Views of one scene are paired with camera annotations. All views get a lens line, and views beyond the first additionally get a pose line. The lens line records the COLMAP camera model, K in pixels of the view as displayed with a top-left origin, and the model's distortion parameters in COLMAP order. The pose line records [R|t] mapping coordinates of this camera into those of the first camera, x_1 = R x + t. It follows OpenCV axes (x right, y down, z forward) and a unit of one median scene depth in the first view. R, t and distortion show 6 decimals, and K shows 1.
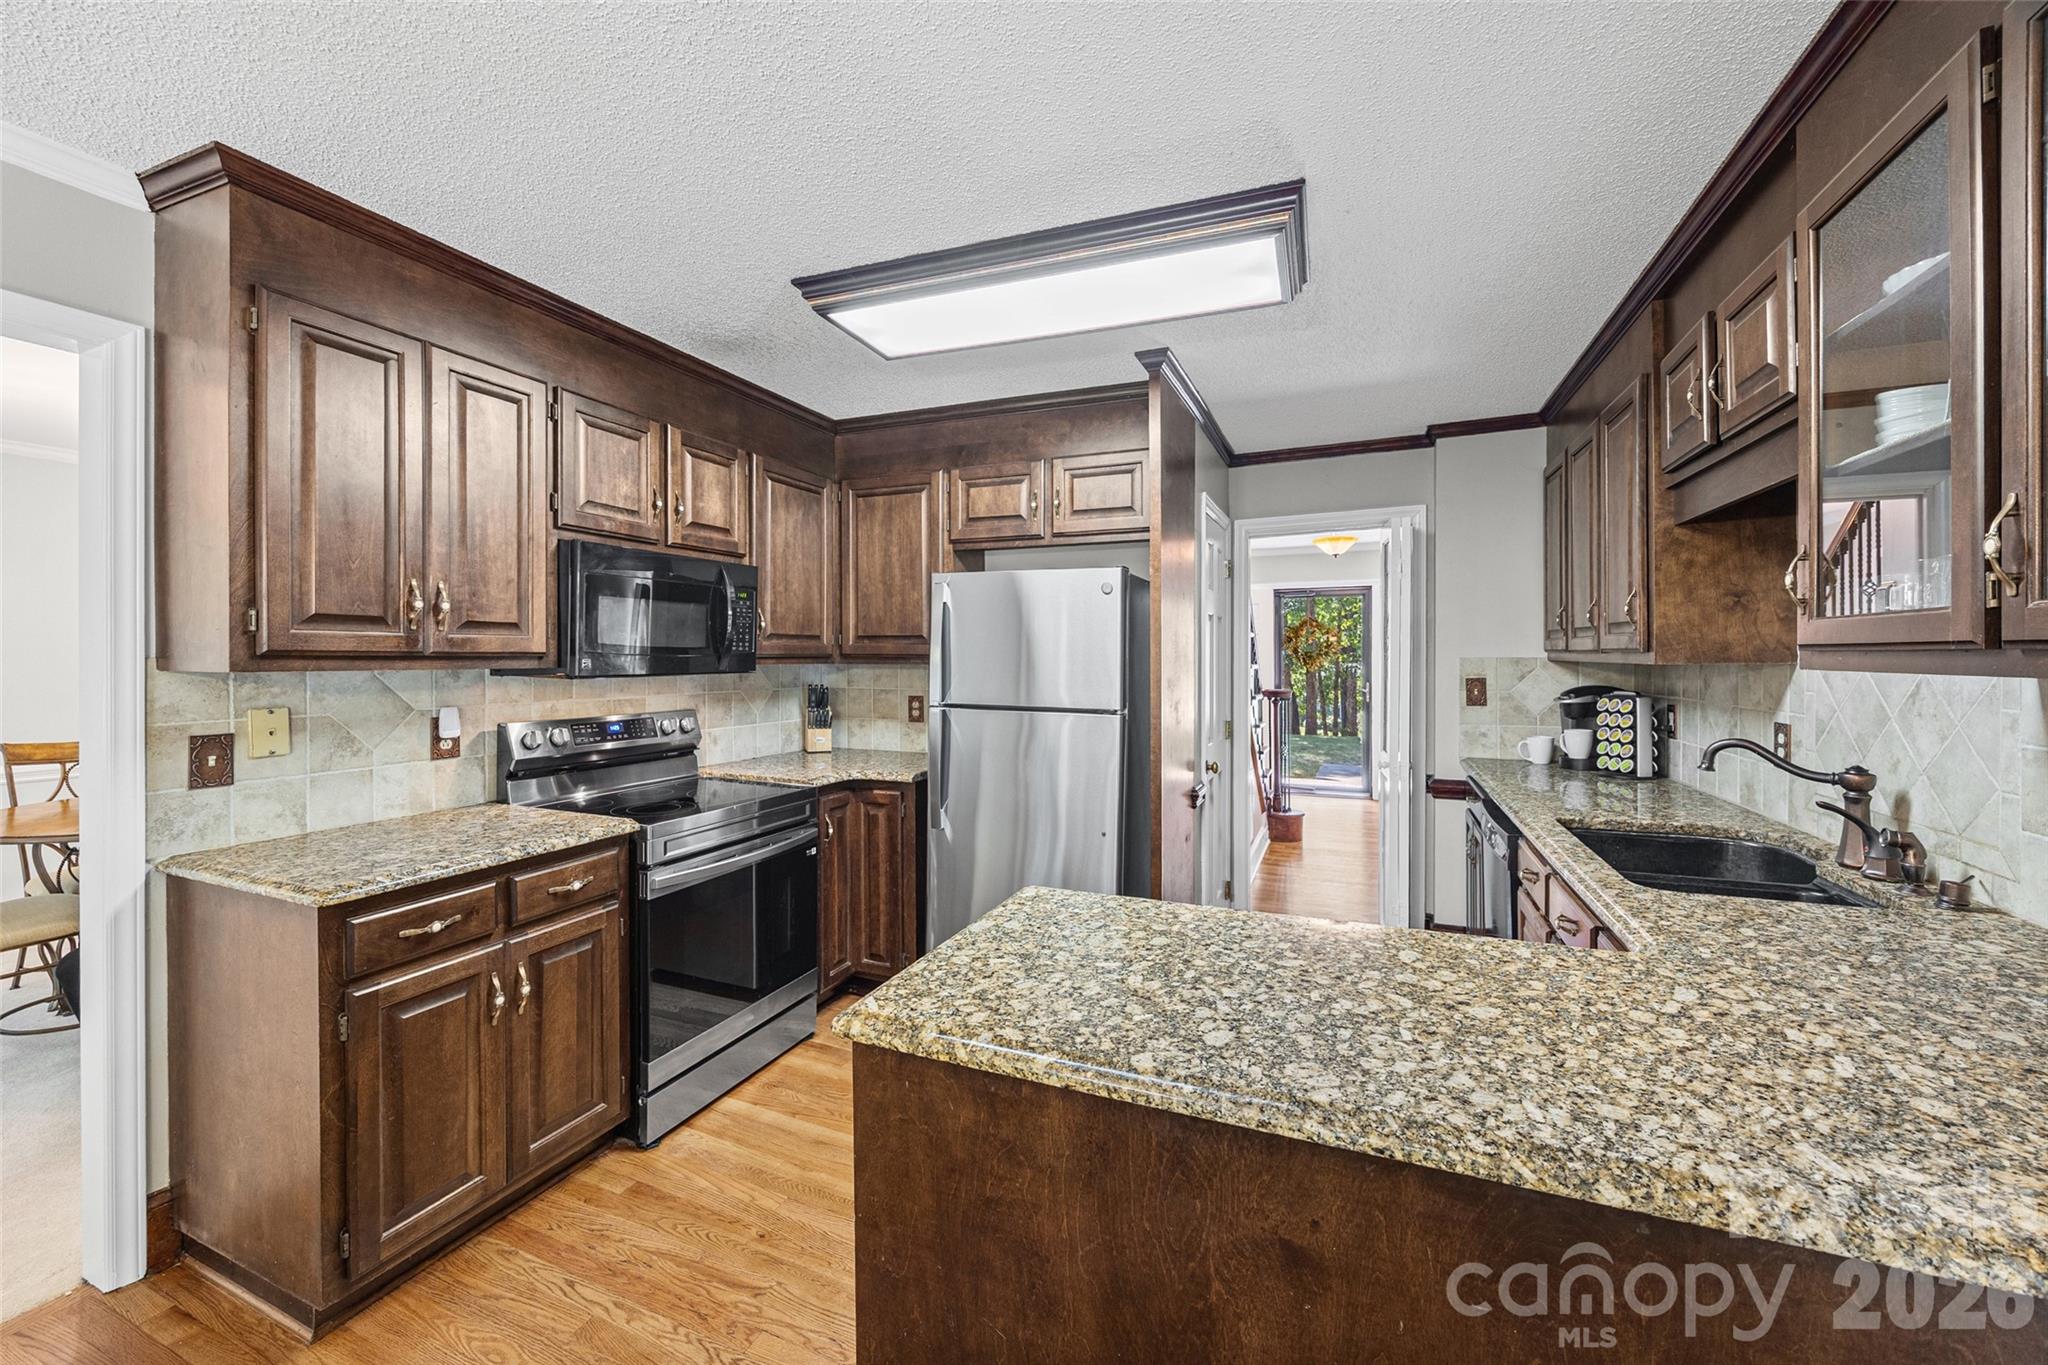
lens RADIAL K [[785.7, 0, 1011.5], [0, 785.7, 666.7], [0, 0, 1]] dist [-0.000909, 0.000287]
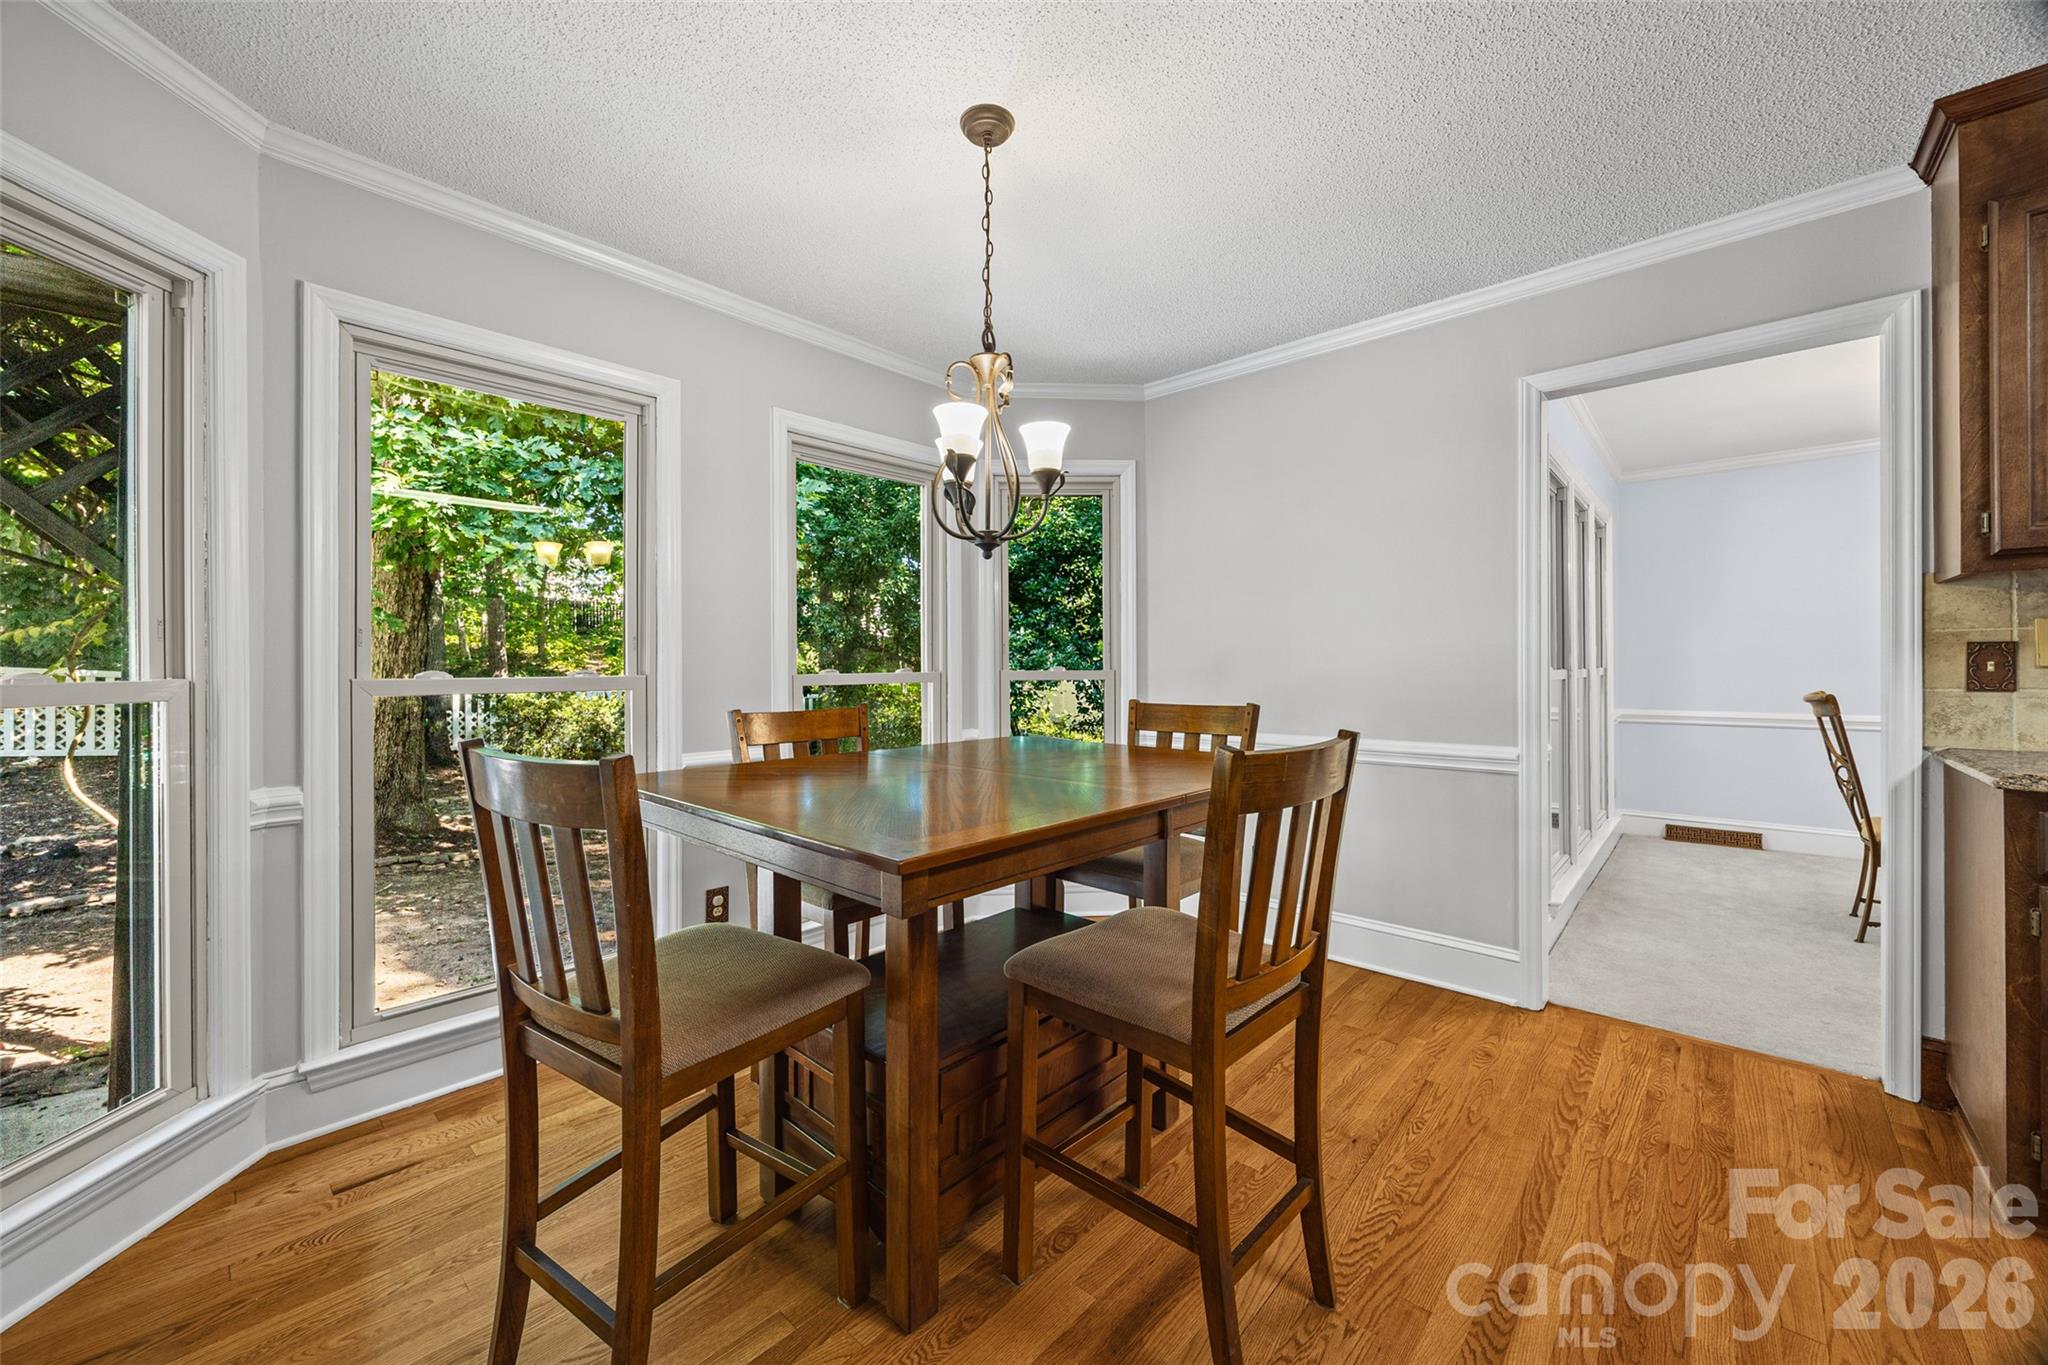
lens RADIAL K [[785.7, 0, 1011.5], [0, 785.7, 666.7], [0, 0, 1]] dist [-0.000909, 0.000287]
pose [[-0.328886, -0.000384, -0.944370, 0.438560], [-0.004208, 0.999991, 0.001059, 0.131918], [0.944360, 0.004322, -0.328885, 0.107119]]
